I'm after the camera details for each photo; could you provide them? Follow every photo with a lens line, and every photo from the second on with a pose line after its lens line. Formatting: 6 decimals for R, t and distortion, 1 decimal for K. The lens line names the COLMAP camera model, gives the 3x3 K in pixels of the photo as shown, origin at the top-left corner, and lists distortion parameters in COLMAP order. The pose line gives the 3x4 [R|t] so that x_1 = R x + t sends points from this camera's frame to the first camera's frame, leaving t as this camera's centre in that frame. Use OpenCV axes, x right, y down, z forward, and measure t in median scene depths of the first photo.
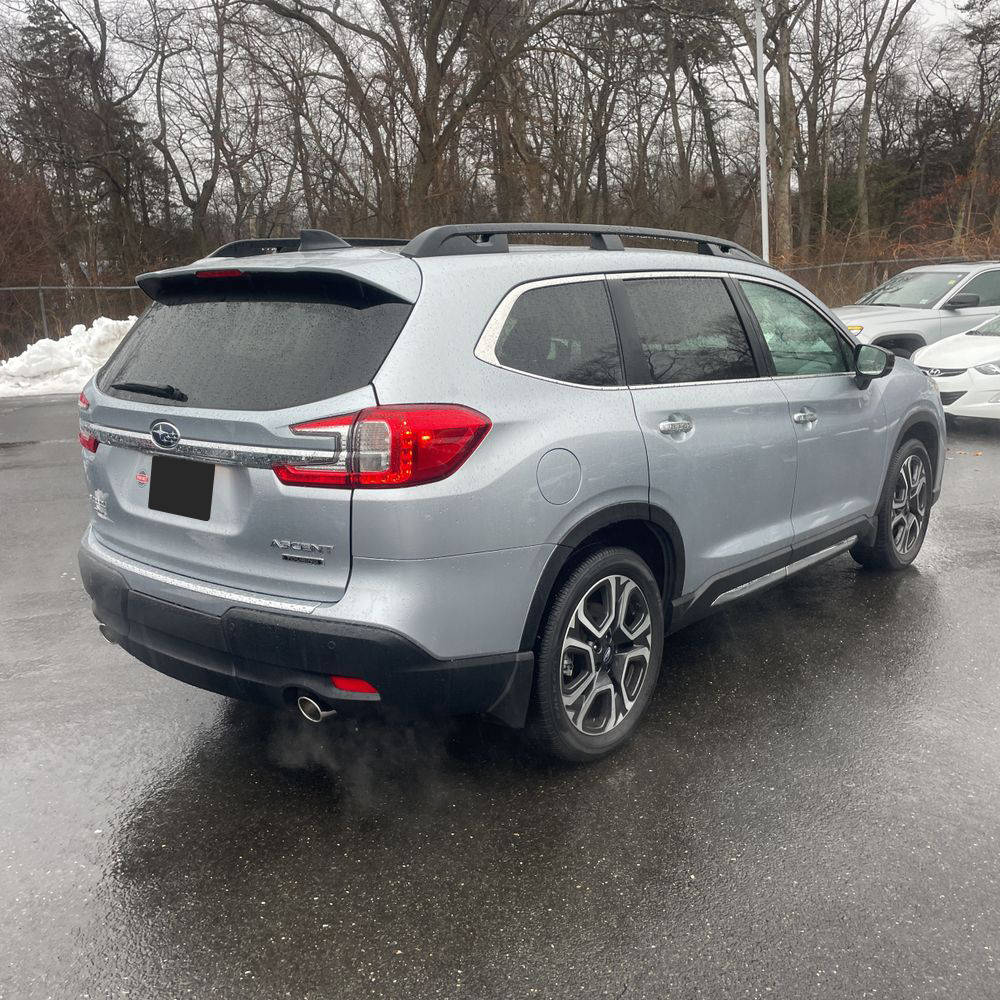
lens RADIAL K [[999.0, 0, 469.4], [0, 999.0, 499.6], [0, 0, 1]] dist [0.090228, -0.105042]
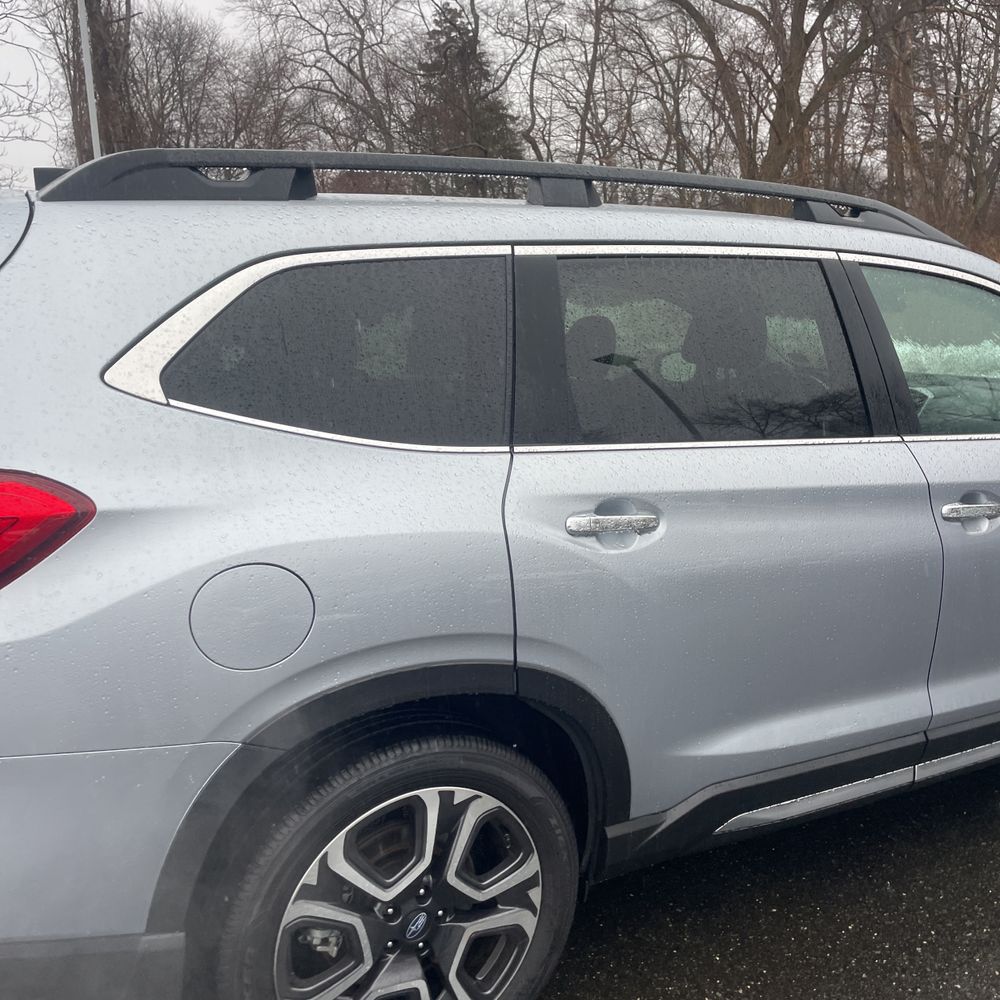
lens RADIAL K [[996.5, 0, 500.0], [0, 996.5, 500.0], [0, 0, 1]] dist [0.100680, -0.137581]
pose [[0.941020, 0.092966, -0.325330, 0.324257], [-0.090814, 0.995629, 0.021829, -0.092048], [0.325937, 0.009003, 0.945349, 0.459931]]
